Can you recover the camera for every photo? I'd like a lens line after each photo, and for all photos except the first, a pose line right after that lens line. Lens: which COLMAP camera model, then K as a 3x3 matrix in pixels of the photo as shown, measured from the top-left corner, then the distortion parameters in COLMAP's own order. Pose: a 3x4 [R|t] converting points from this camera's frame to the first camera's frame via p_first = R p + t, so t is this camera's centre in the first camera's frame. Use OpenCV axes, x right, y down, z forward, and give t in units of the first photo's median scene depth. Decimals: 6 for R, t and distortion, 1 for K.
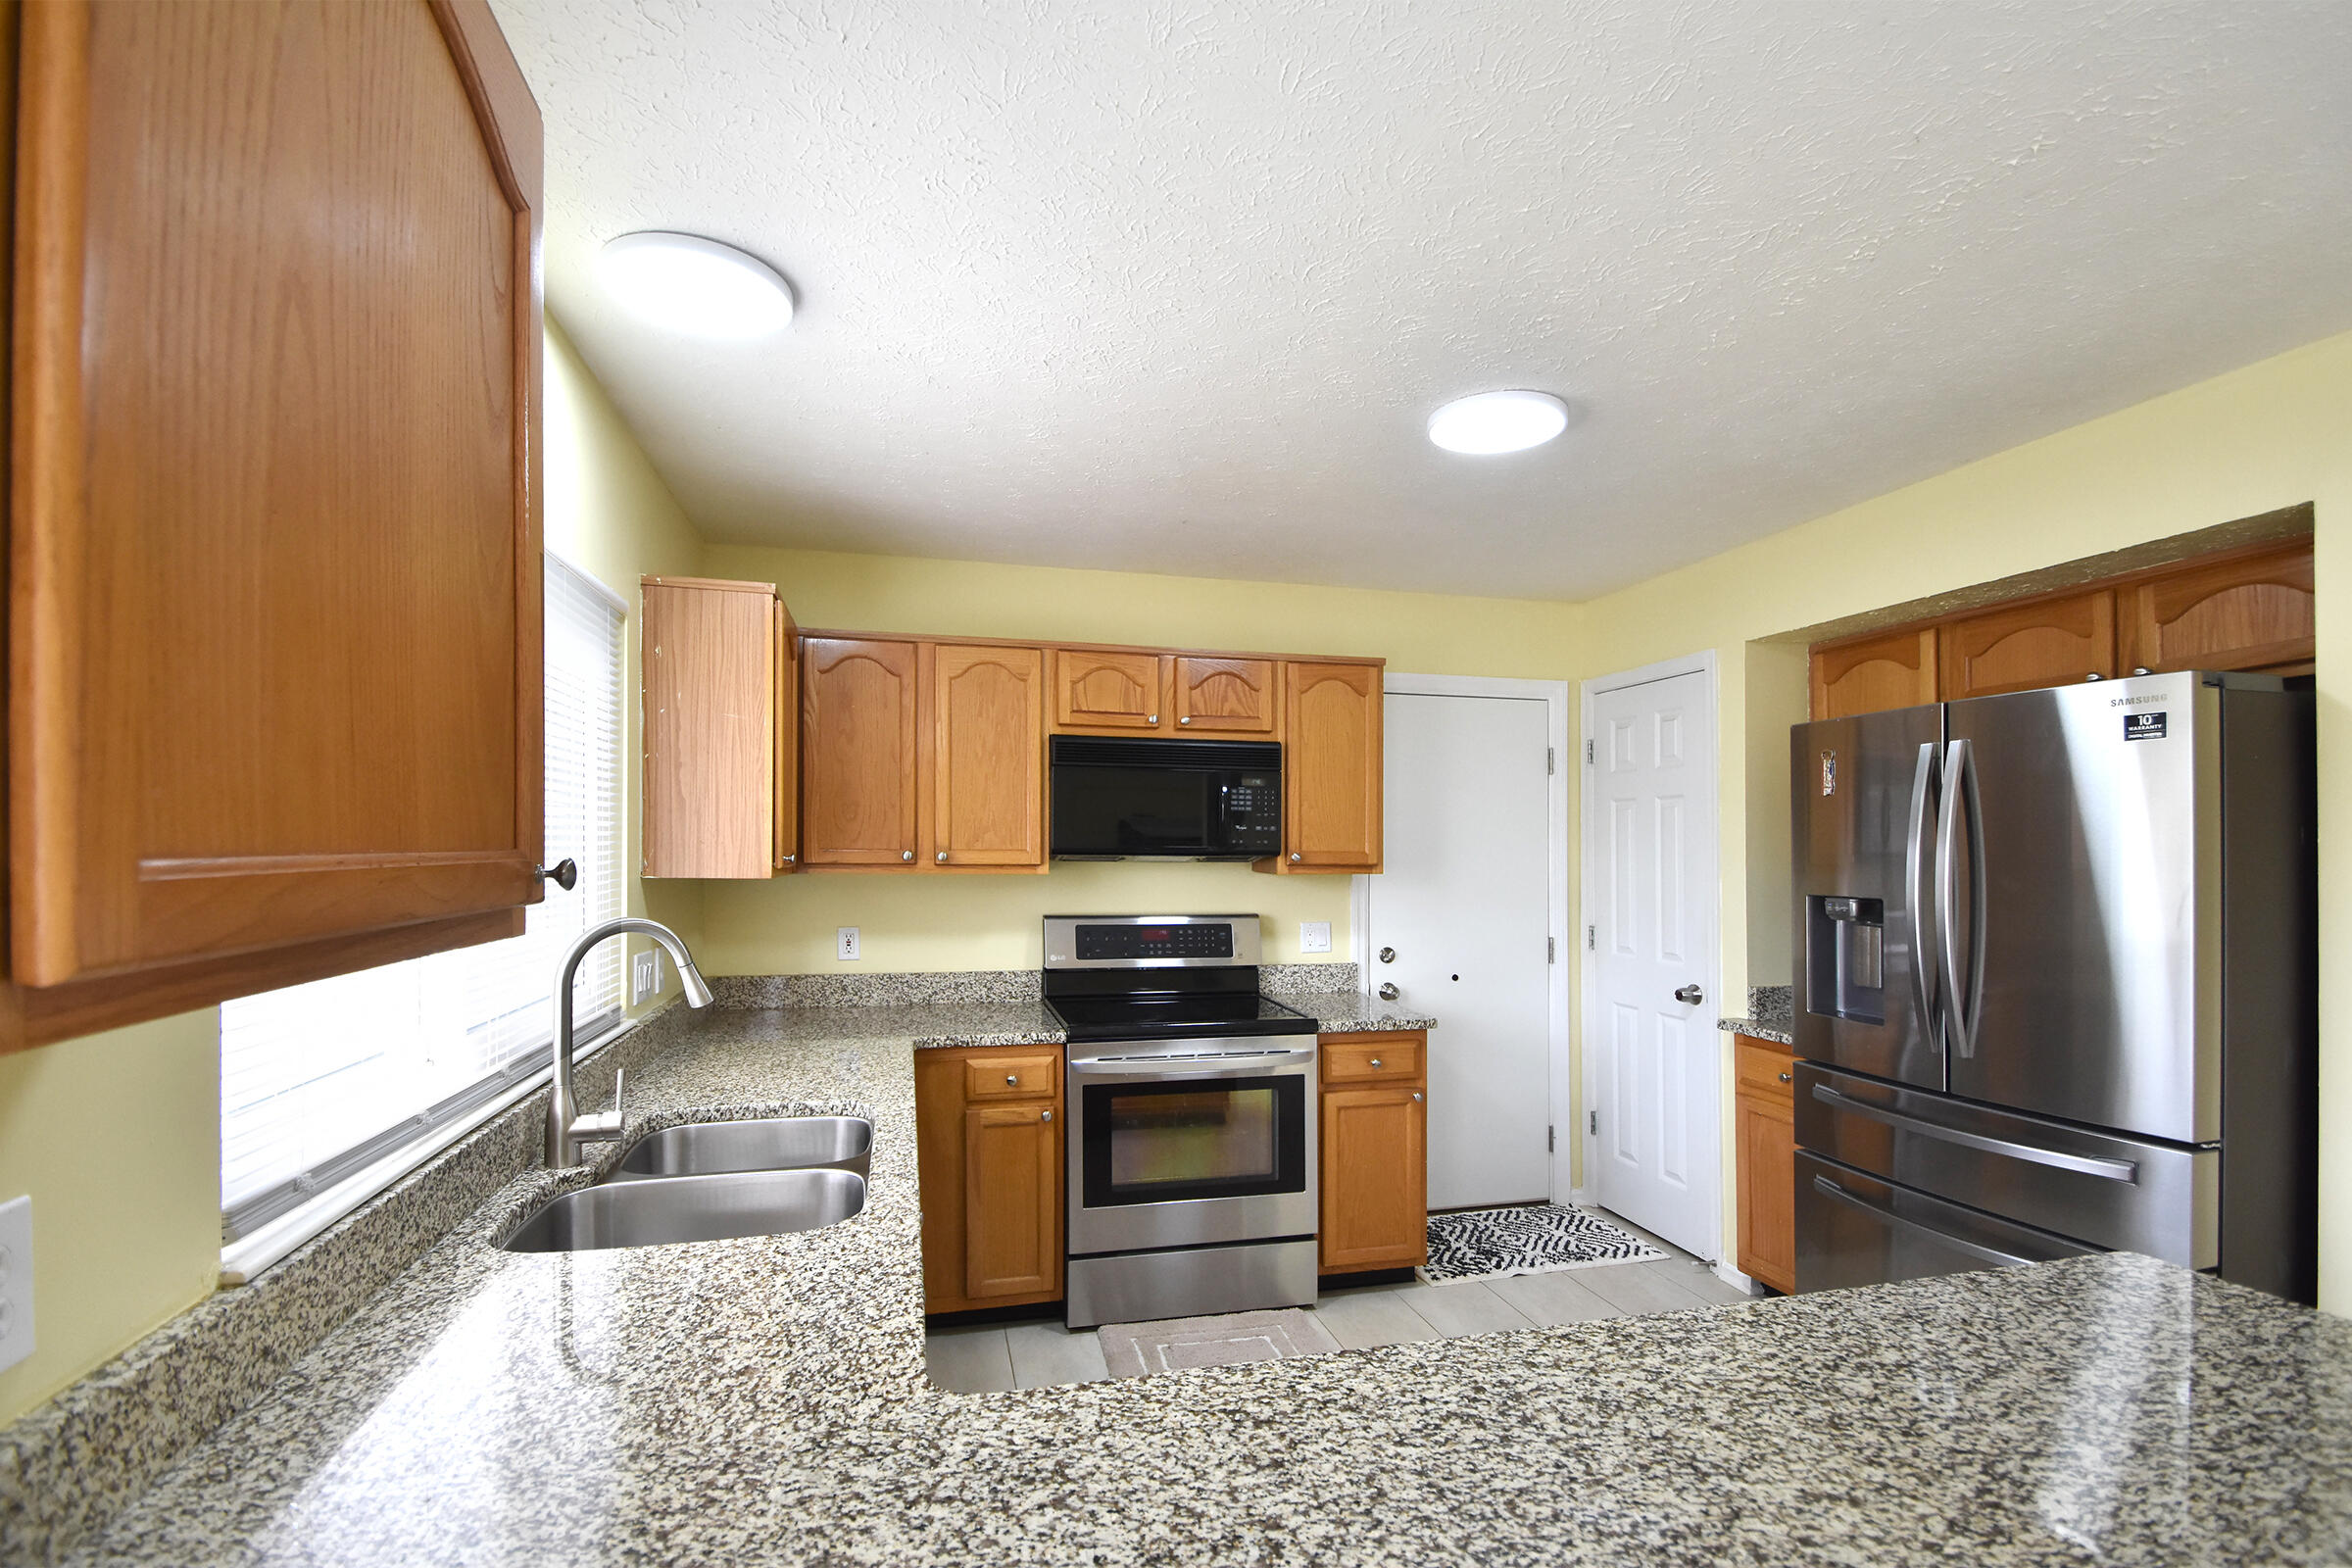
lens RADIAL K [[1053.9, 0, 1175.5], [0, 1053.9, 843.6], [0, 0, 1]] dist [-0.000773, -0.000104]
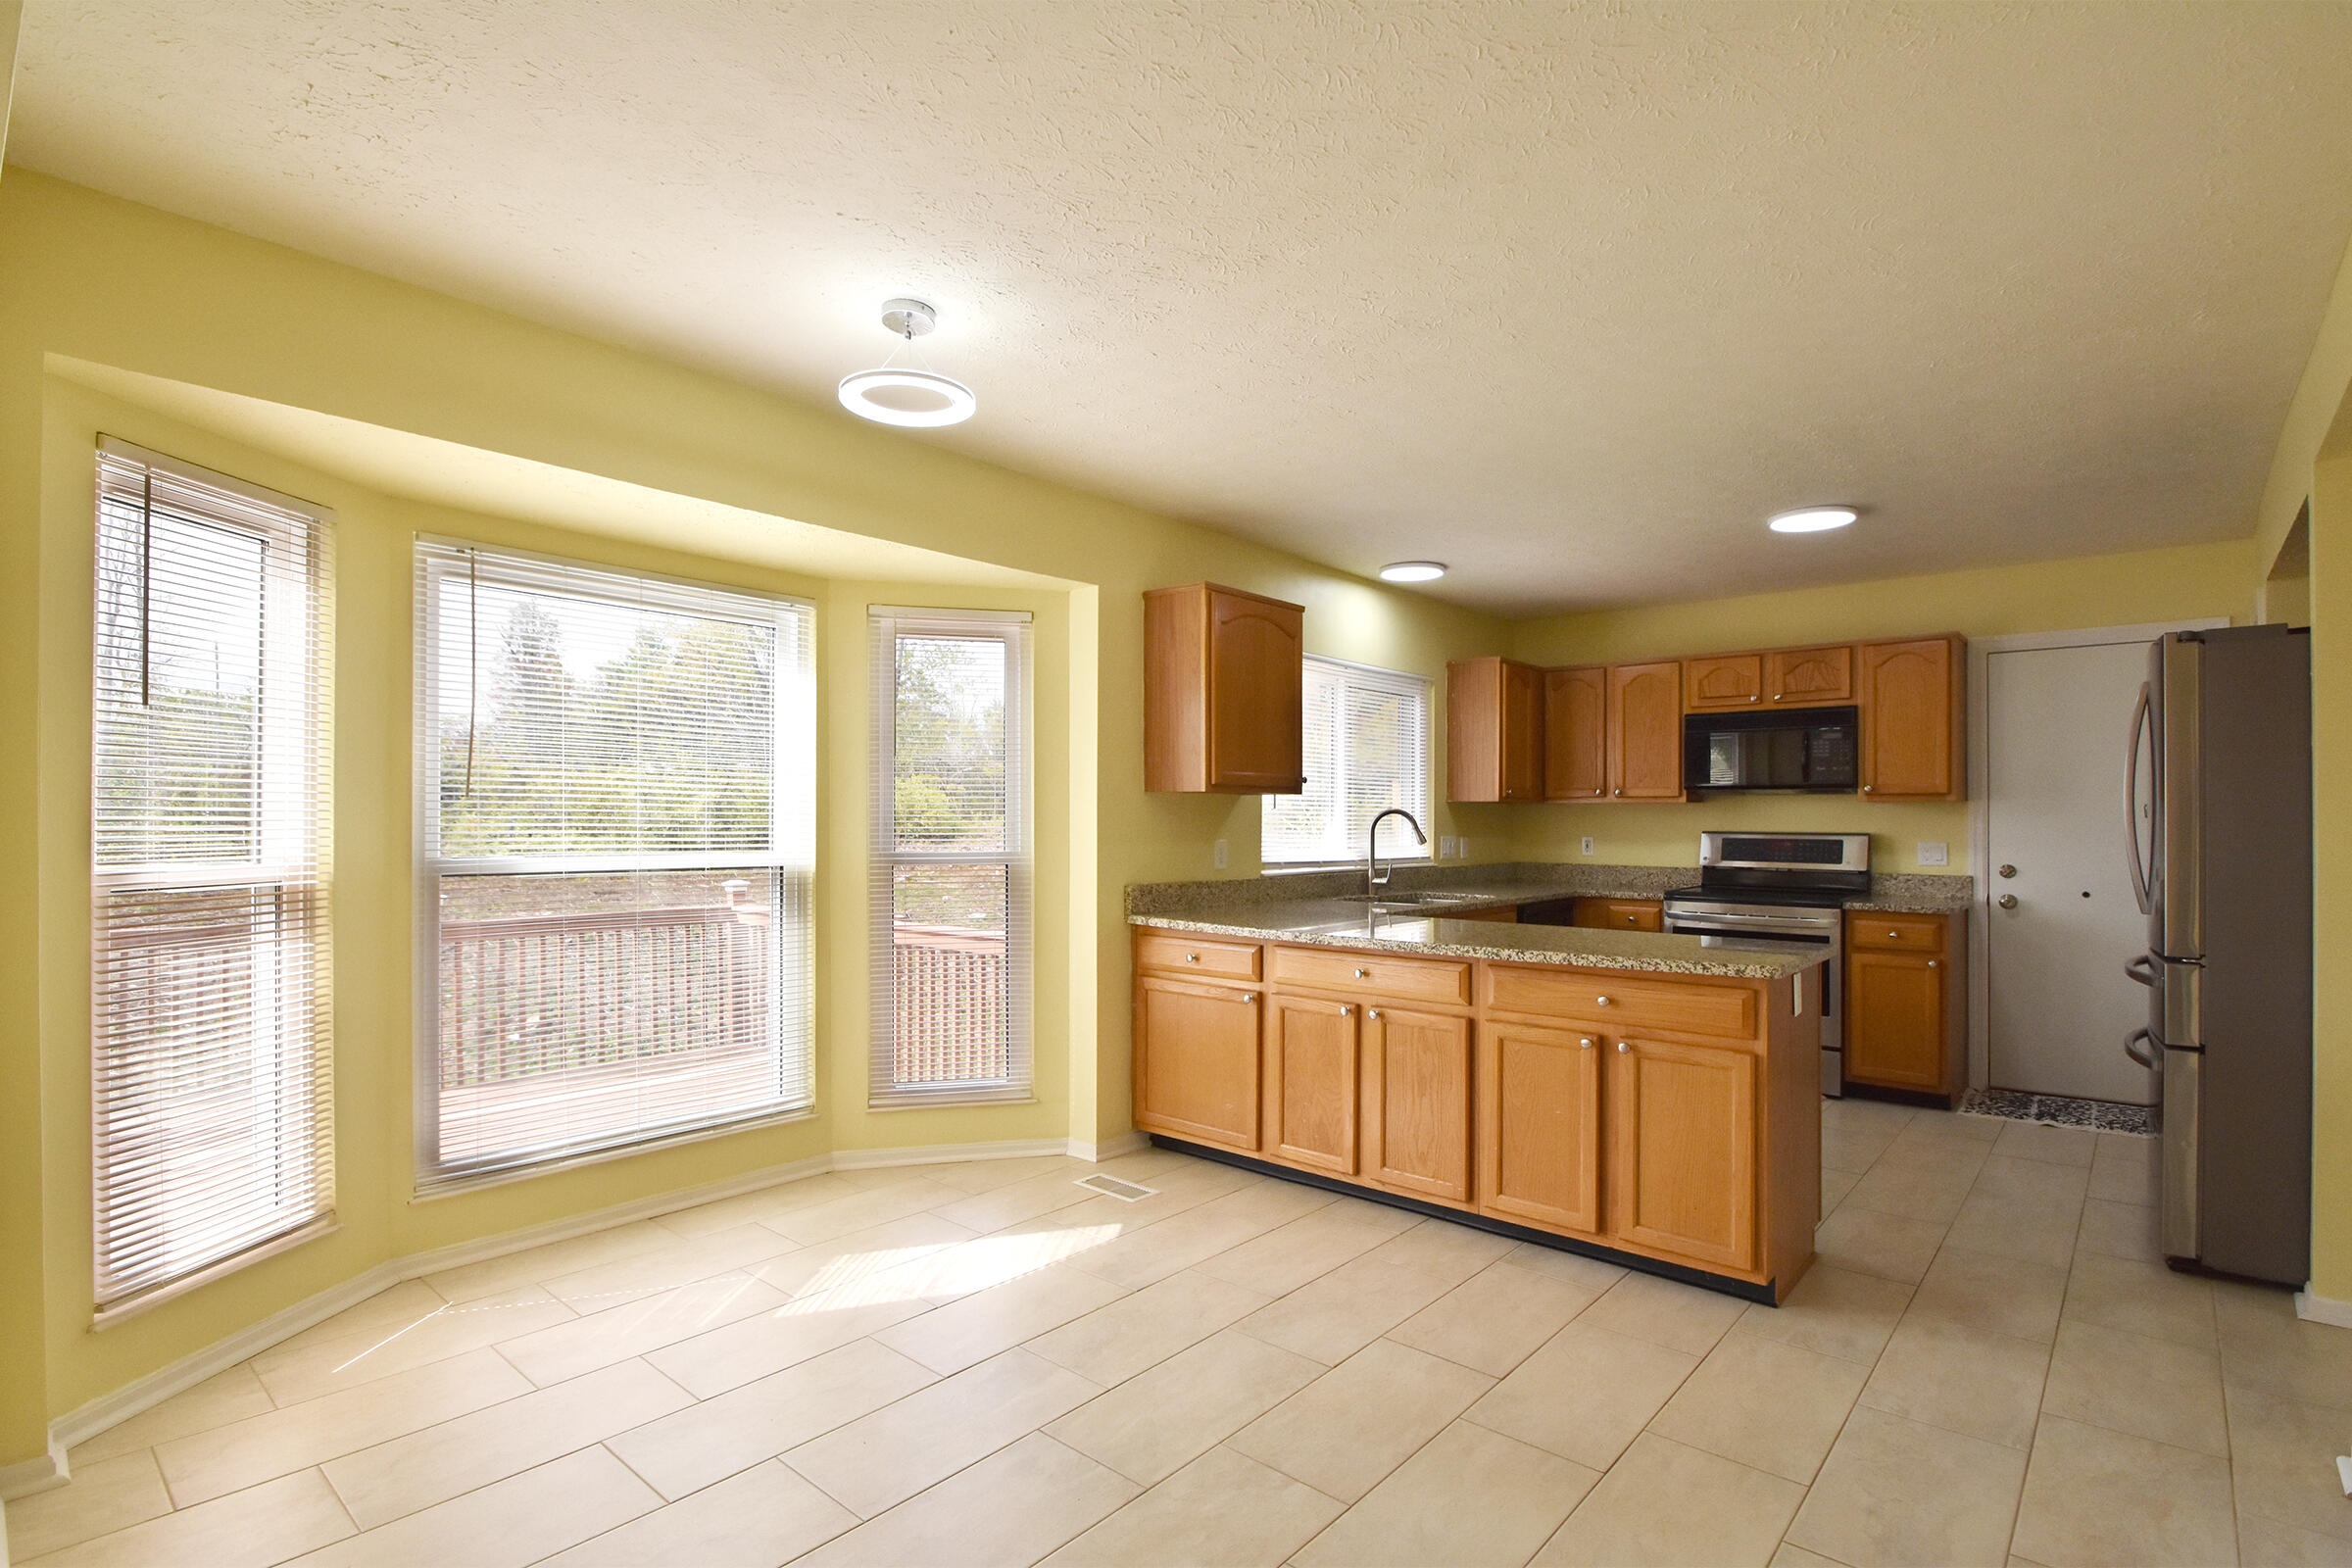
lens RADIAL K [[1120.9, 0, 1179.5], [0, 1120.9, 818.2], [0, 0, 1]] dist [-0.000649, -0.021213]
pose [[0.570778, -0.003655, -0.821096, 0.810350], [0.002258, 0.999993, -0.002882, 0.054526], [0.821101, -0.000209, 0.570783, -0.574109]]
